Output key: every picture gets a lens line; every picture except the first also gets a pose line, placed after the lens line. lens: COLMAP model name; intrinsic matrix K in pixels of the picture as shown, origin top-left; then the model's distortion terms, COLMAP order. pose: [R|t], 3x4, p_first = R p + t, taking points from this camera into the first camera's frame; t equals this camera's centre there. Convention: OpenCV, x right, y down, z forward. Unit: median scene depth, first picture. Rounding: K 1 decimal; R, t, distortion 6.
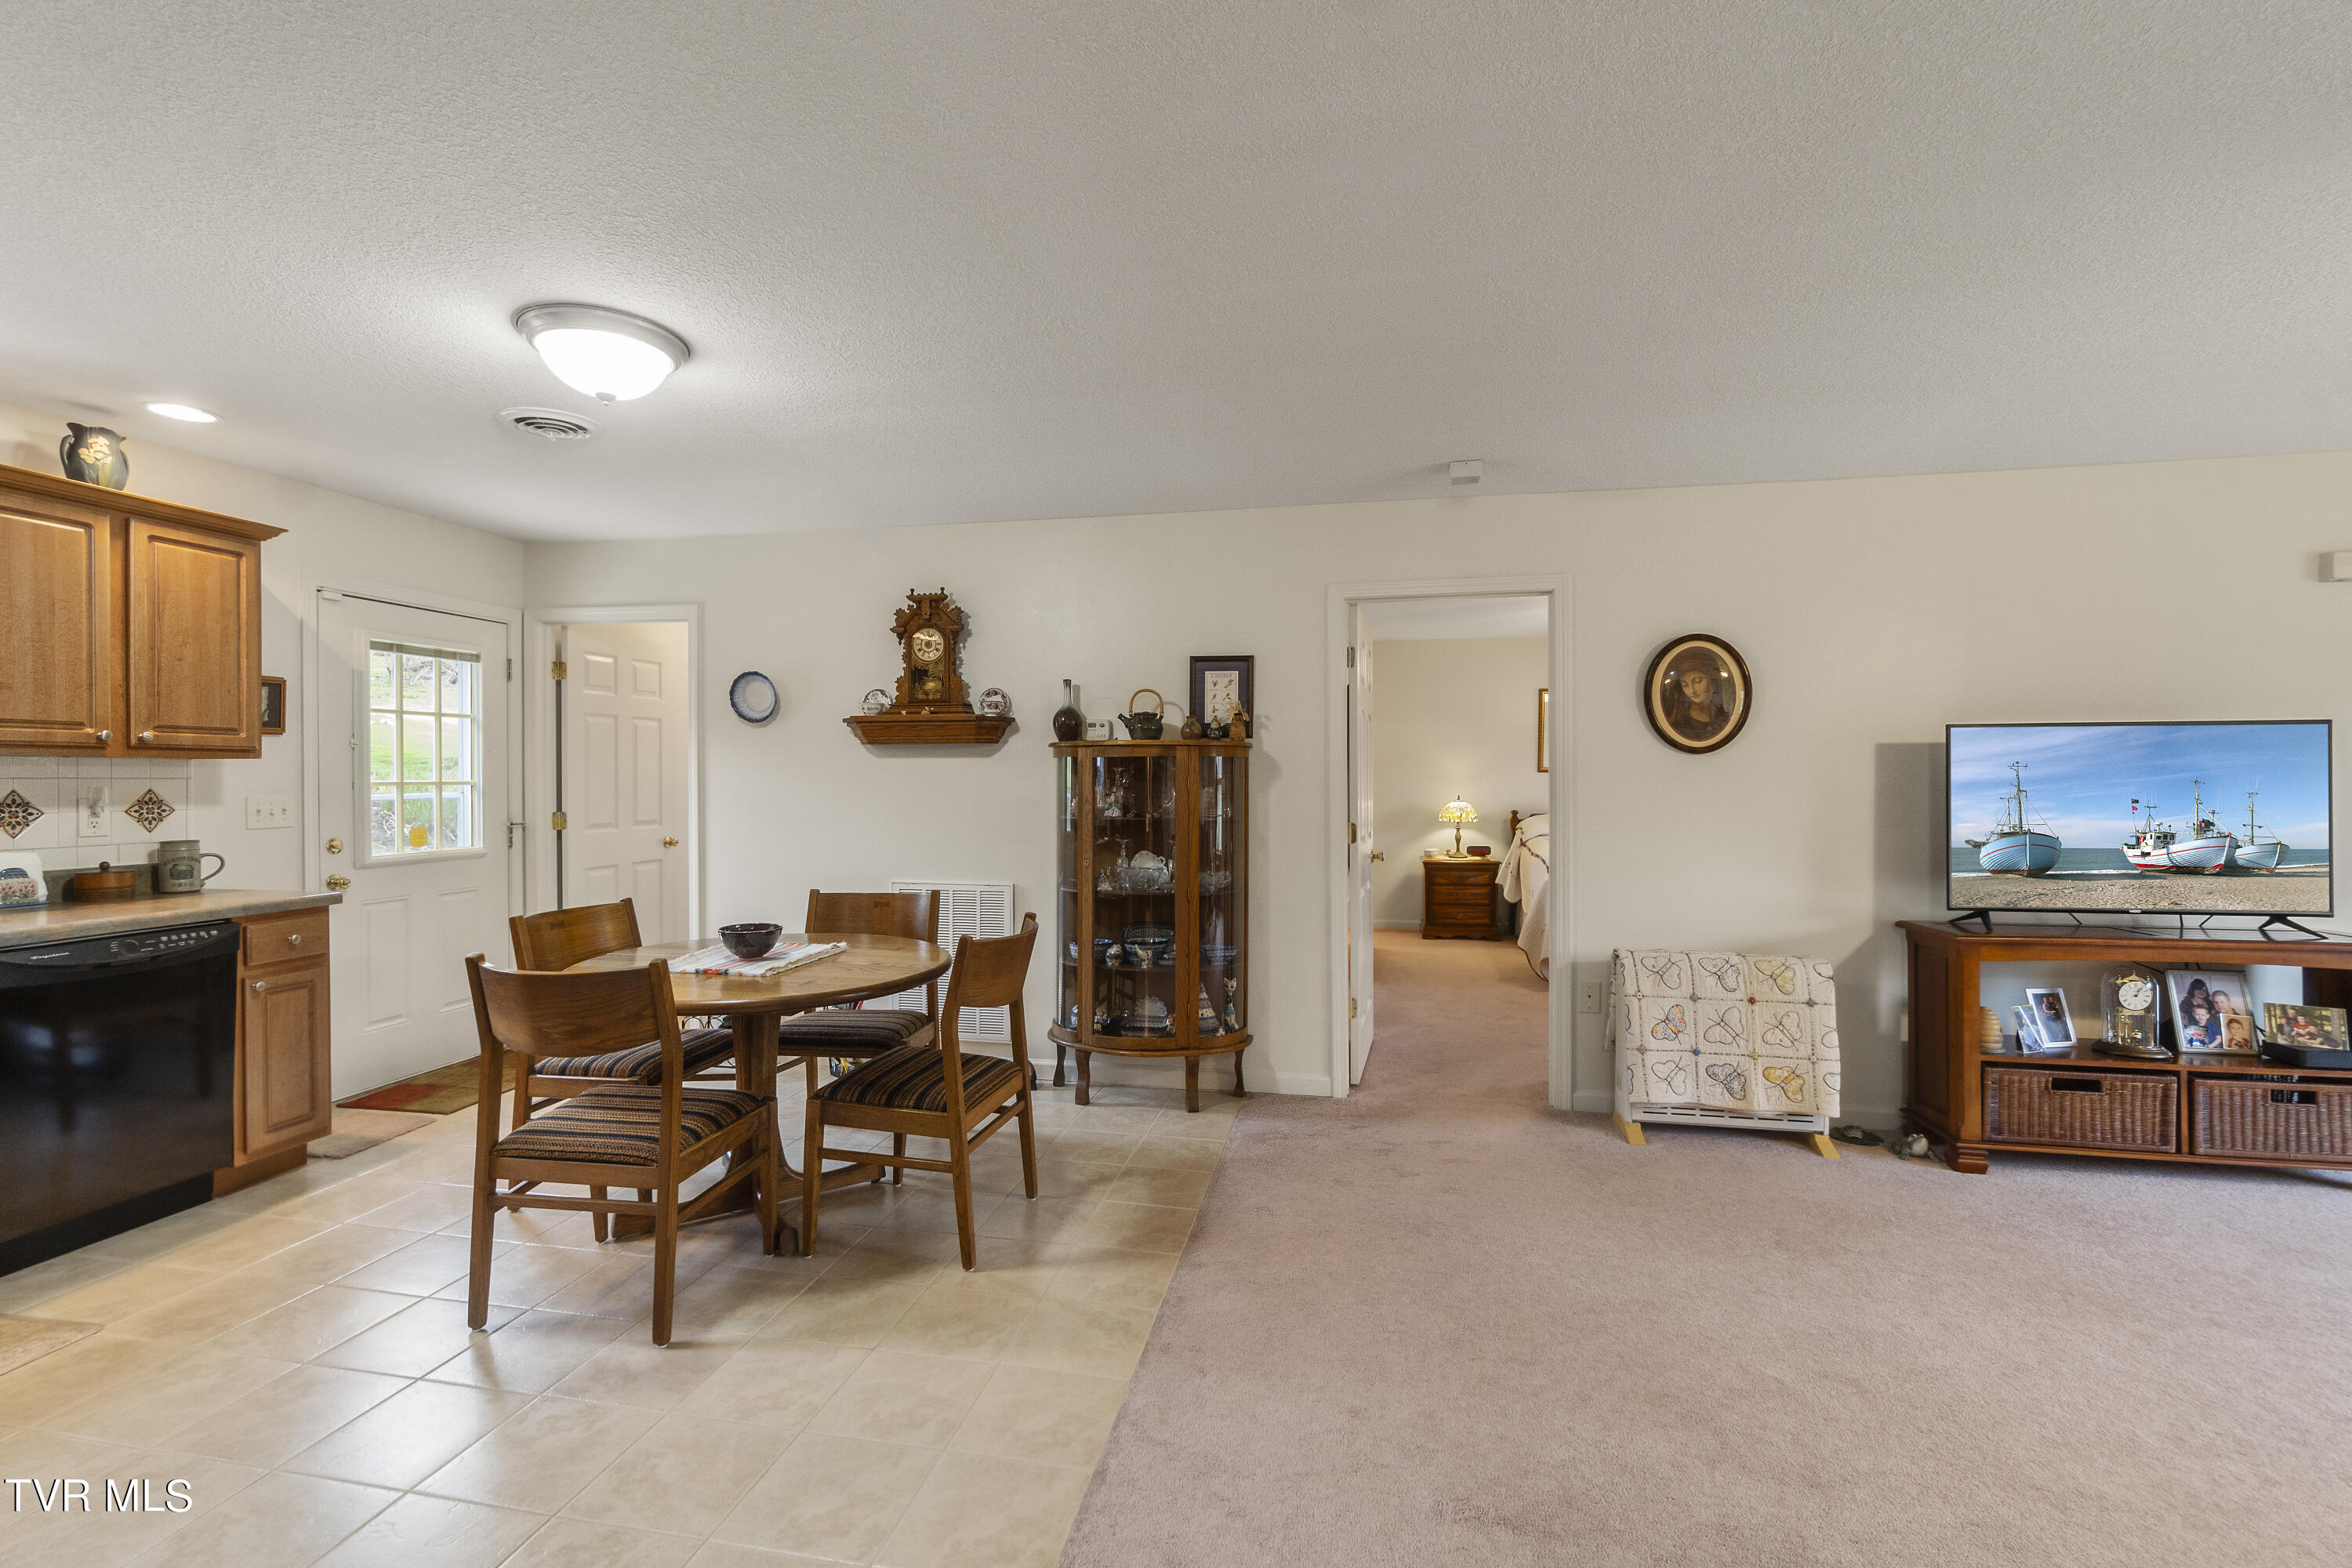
lens RADIAL K [[1036.9, 0, 1176.0], [0, 1036.9, 784.0], [0, 0, 1]] dist [-0.003158, -0.000032]
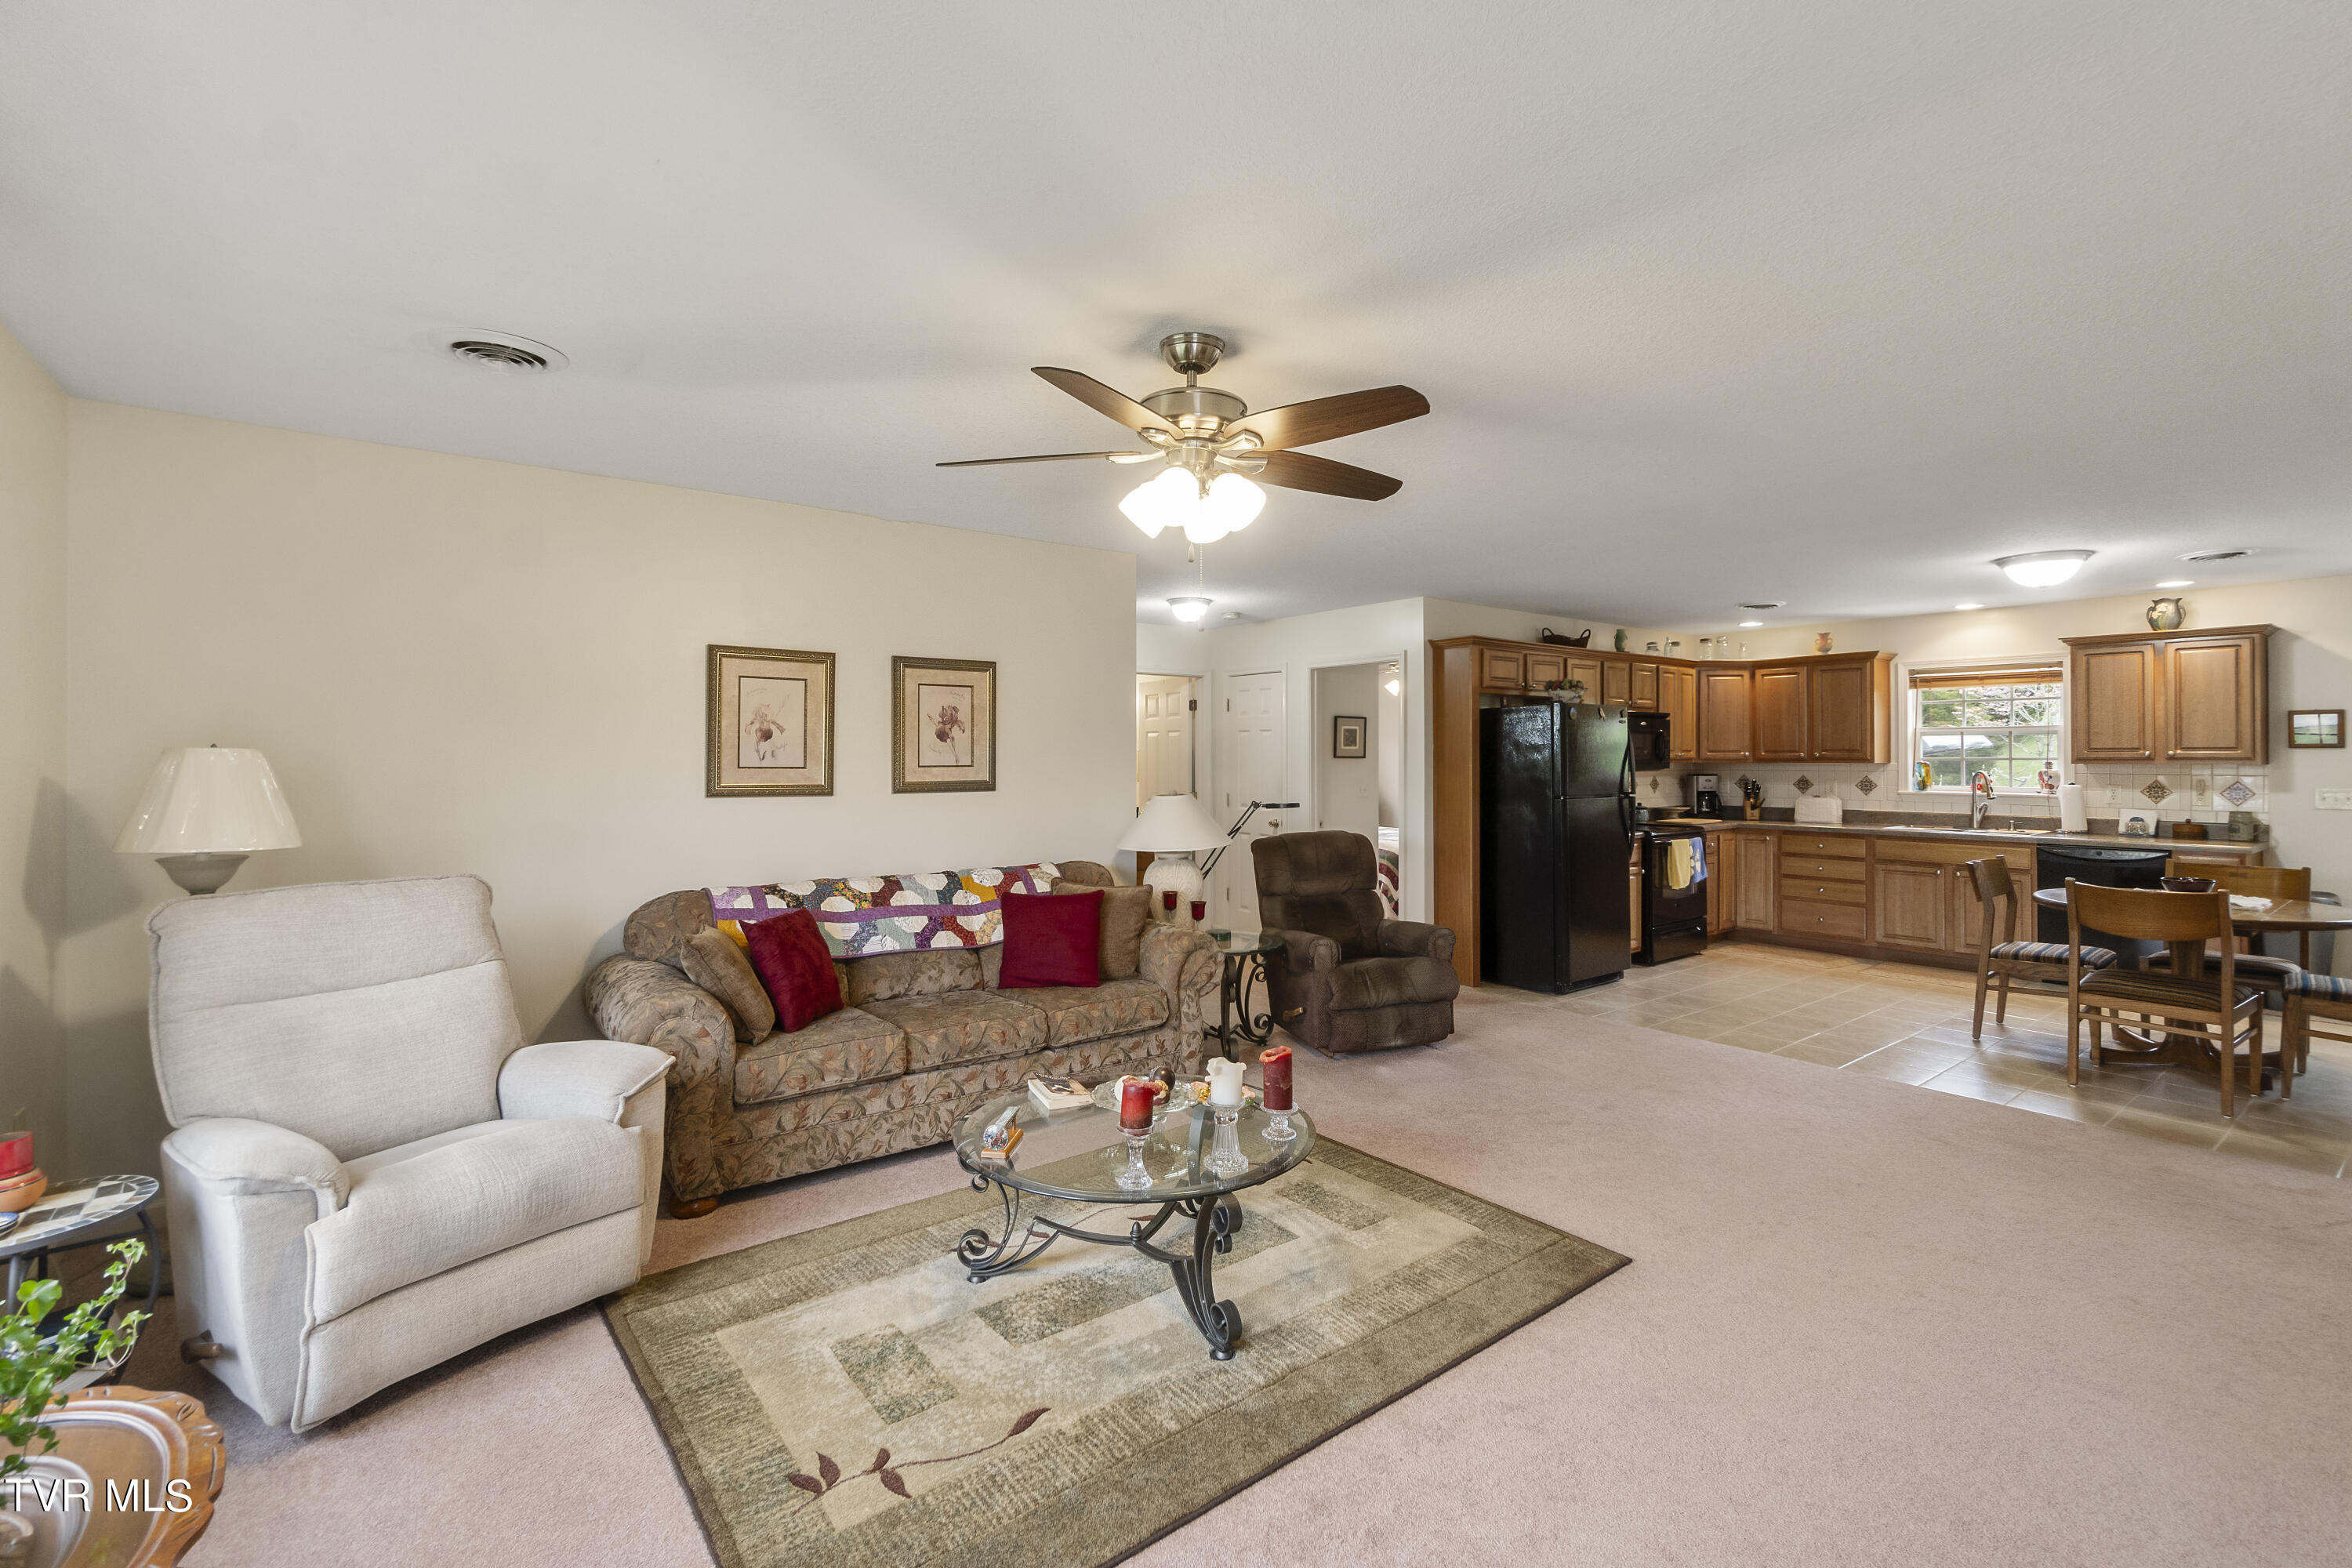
lens RADIAL K [[1040.4, 0, 1184.6], [0, 1040.4, 754.8], [0, 0, 1]] dist [-0.000111, 0.000824]
pose [[-0.662873, -0.001829, -0.748729, 1.374618], [-0.005244, 0.999984, 0.002200, -0.031355], [0.748713, 0.005385, -0.662872, 0.741060]]
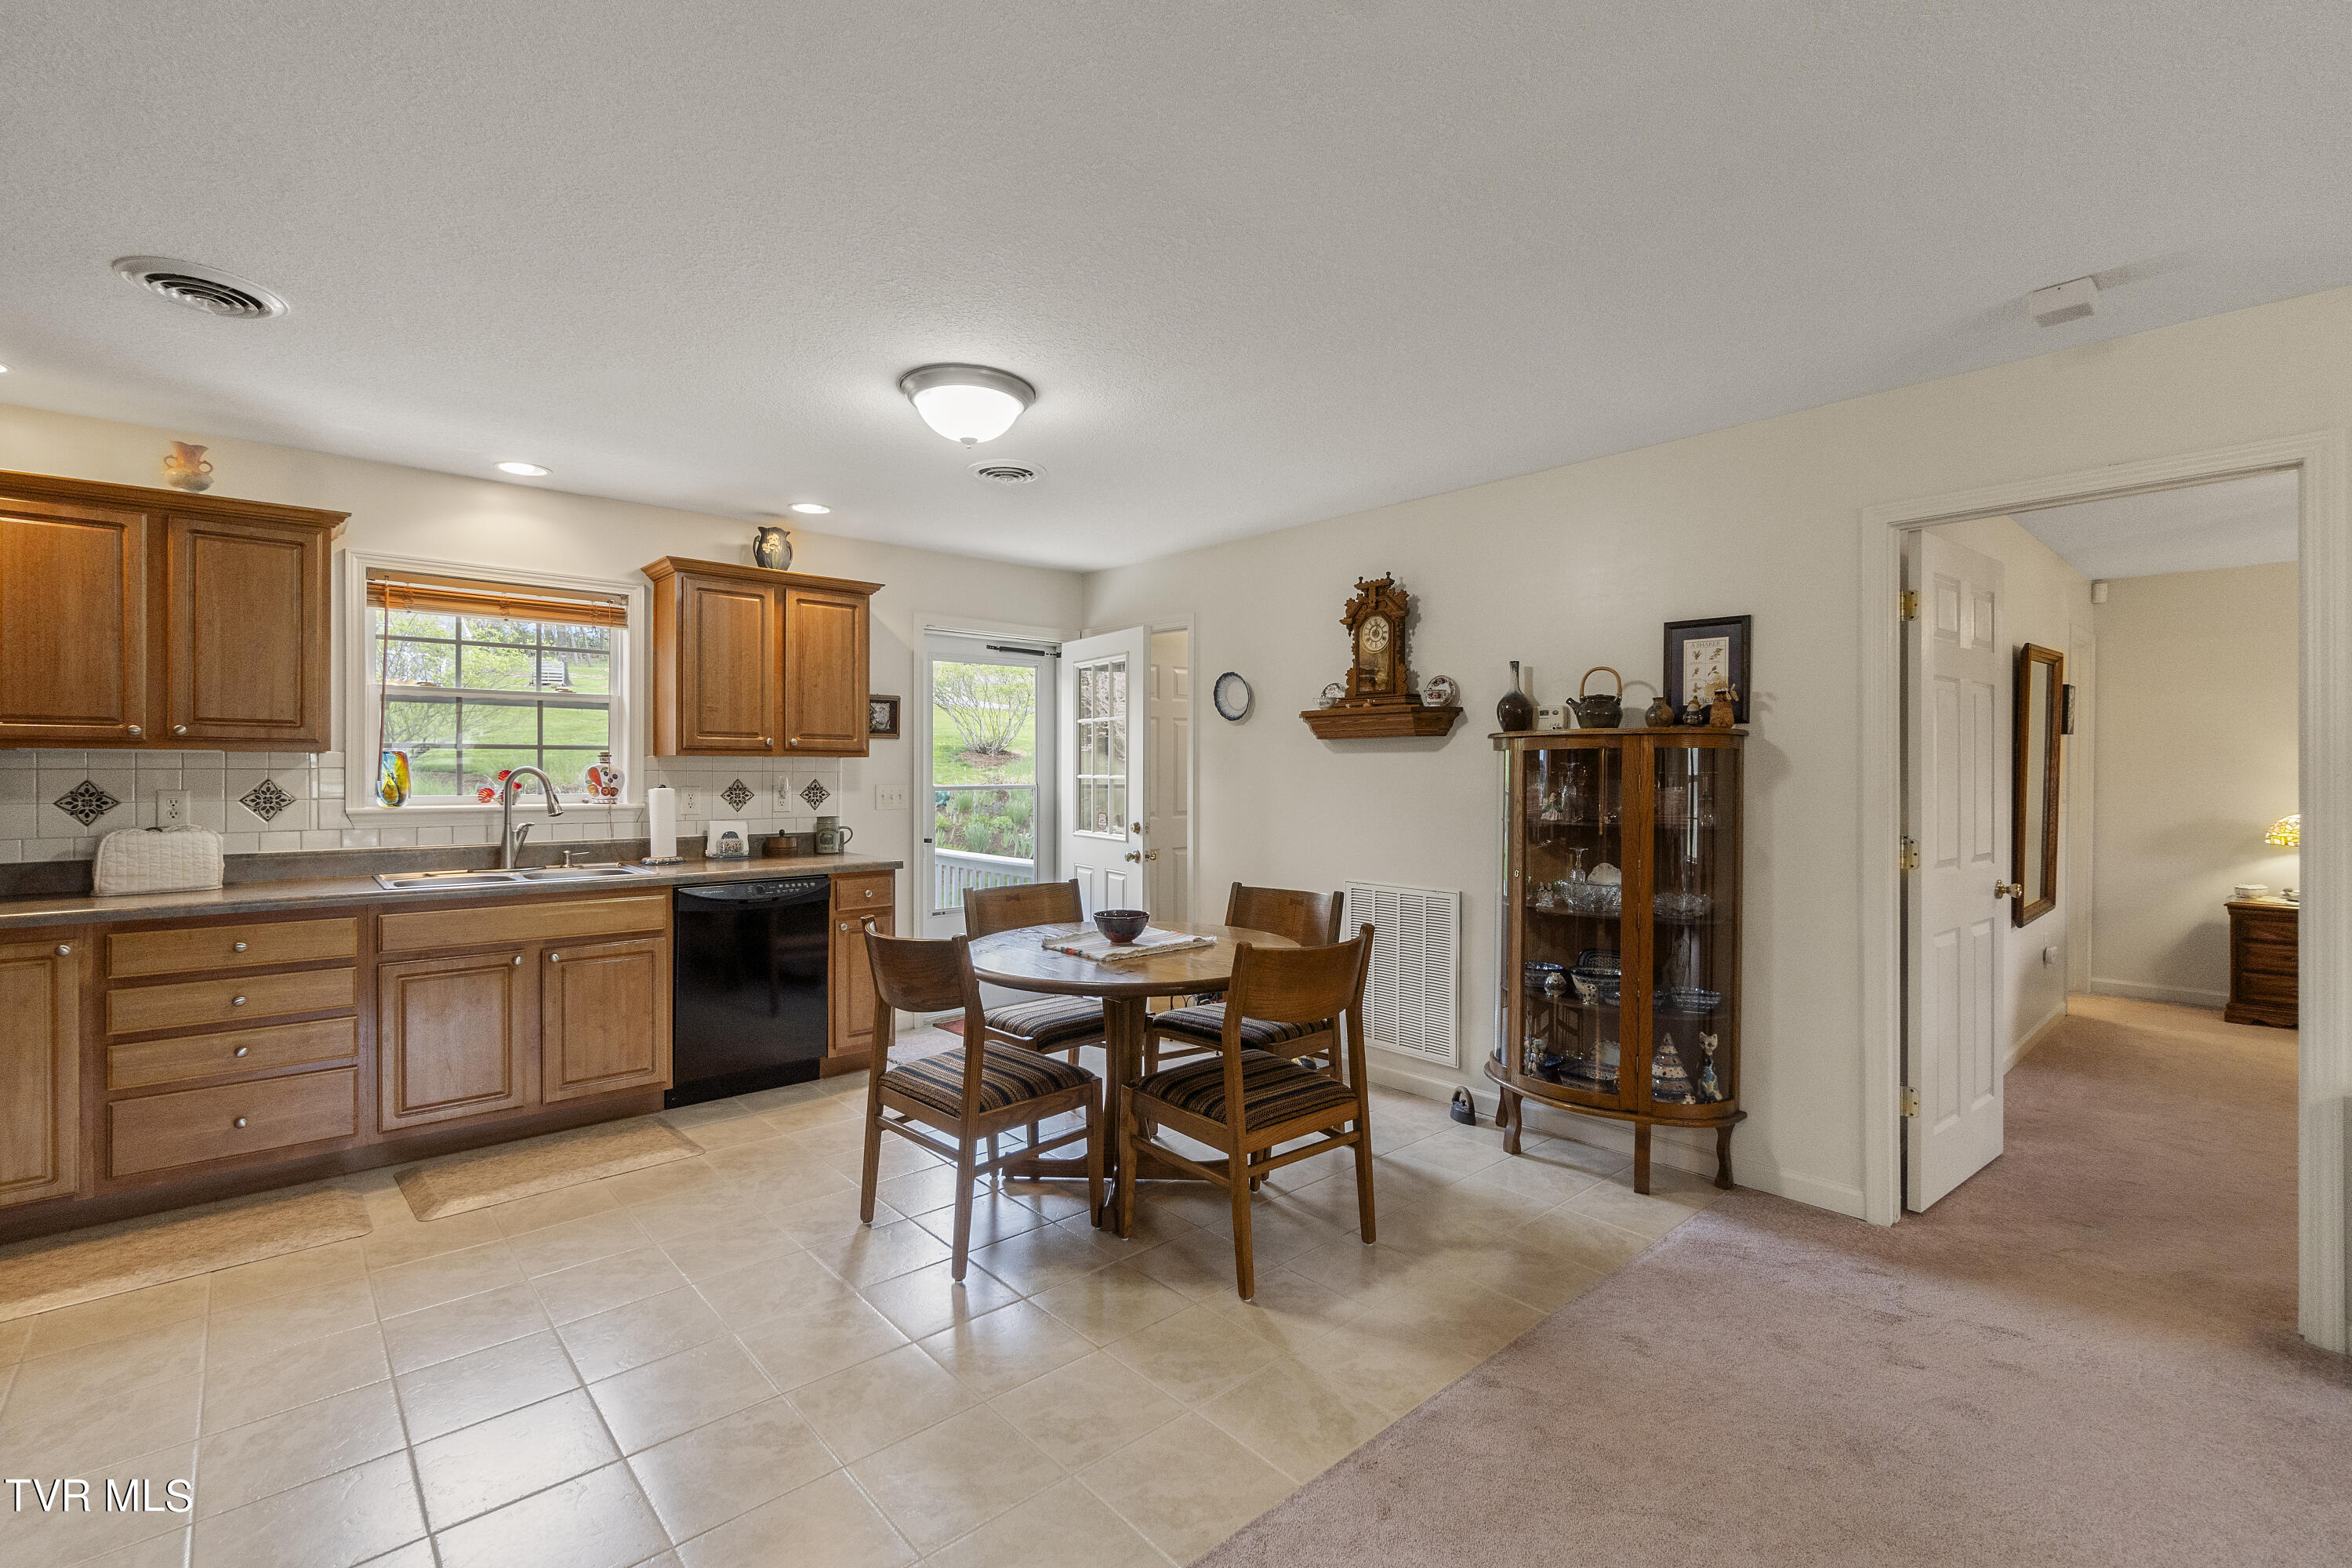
lens RADIAL K [[1038.3, 0, 1171.2], [0, 1038.3, 774.5], [0, 0, 1]] dist [-0.001309, -0.000141]
pose [[0.796232, 0.004478, -0.604975, 0.221606], [-0.007504, 0.999969, -0.002474, -0.001466], [0.604945, 0.006510, 0.796240, 0.149944]]
